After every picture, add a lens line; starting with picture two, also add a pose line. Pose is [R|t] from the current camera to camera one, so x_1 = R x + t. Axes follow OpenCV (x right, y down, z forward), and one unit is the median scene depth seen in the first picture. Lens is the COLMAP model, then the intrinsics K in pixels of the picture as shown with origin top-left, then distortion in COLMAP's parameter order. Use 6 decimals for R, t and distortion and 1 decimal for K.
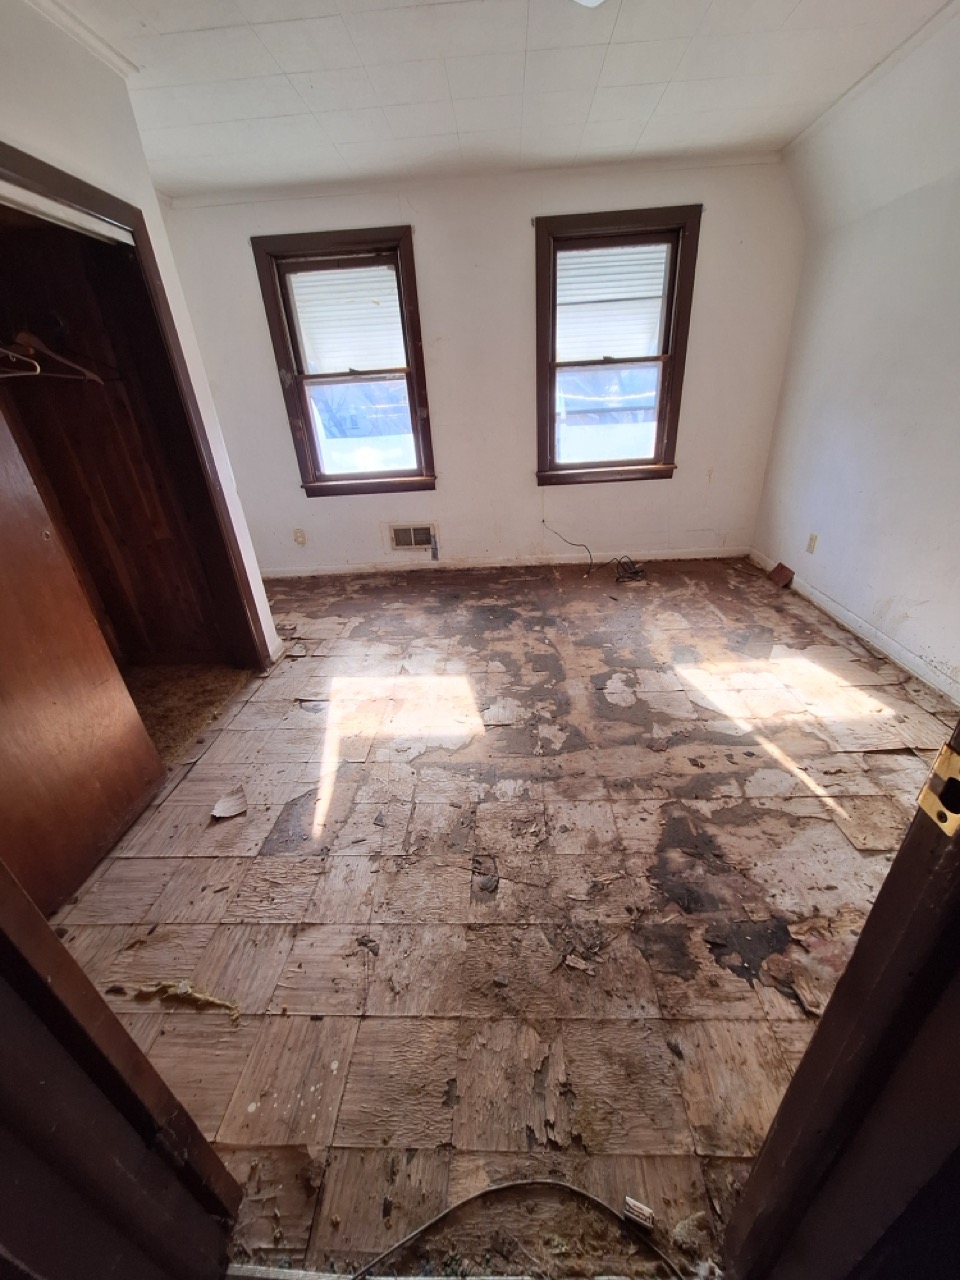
lens RADIAL K [[500.6, 0, 485.2], [0, 500.6, 644.1], [0, 0, 1]] dist [-0.000037, 0.000034]
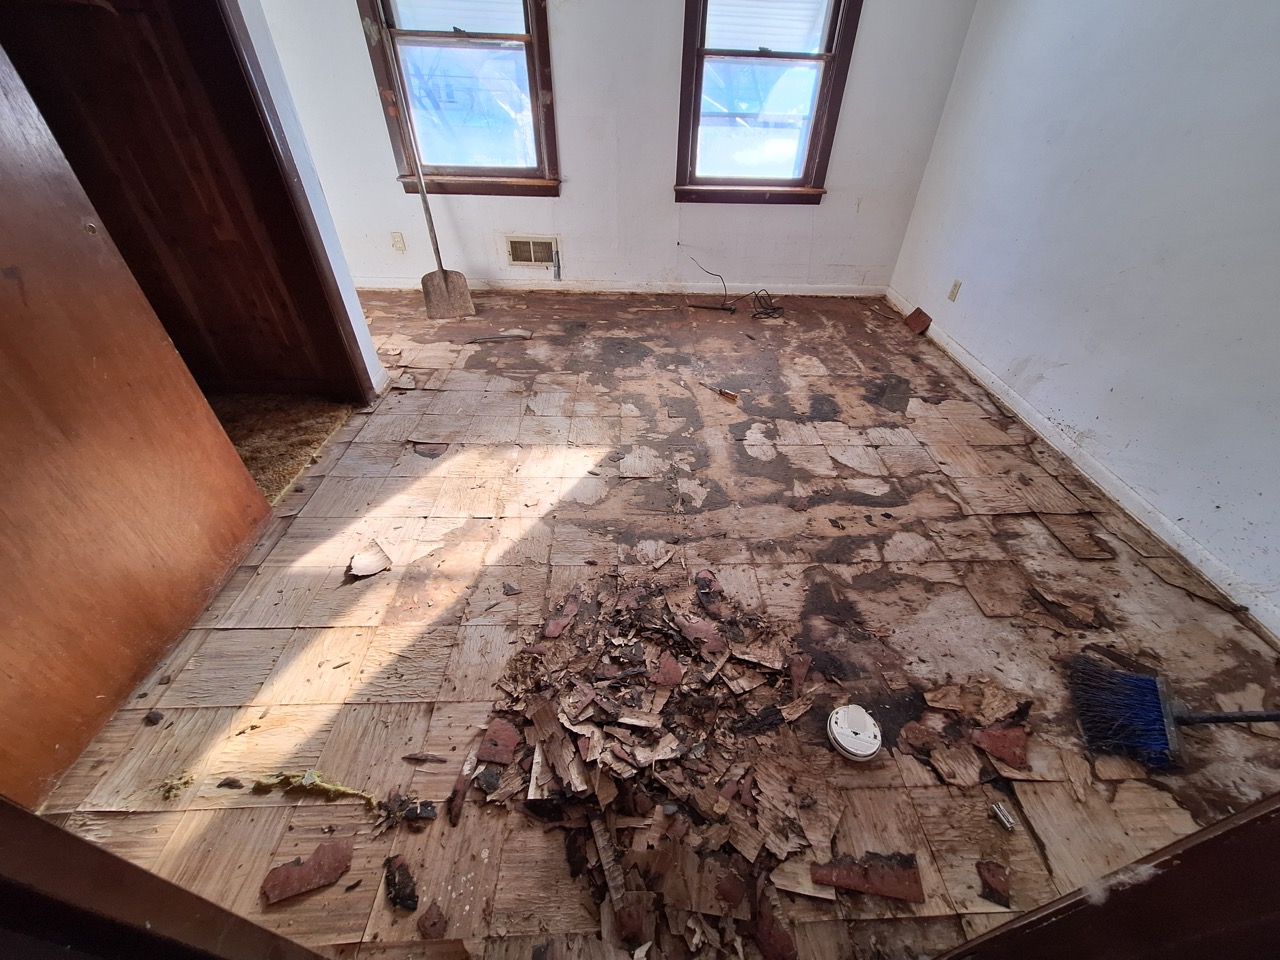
lens RADIAL K [[500.6, 0, 648.4], [0, 500.6, 454.4], [0, 0, 1]] dist [-0.000037, 0.000034]
pose [[0.993330, 0.023644, 0.112853, -0.058586], [-0.043905, 0.982578, 0.180593, -0.055623], [-0.106617, -0.184343, 0.977062, 0.082722]]
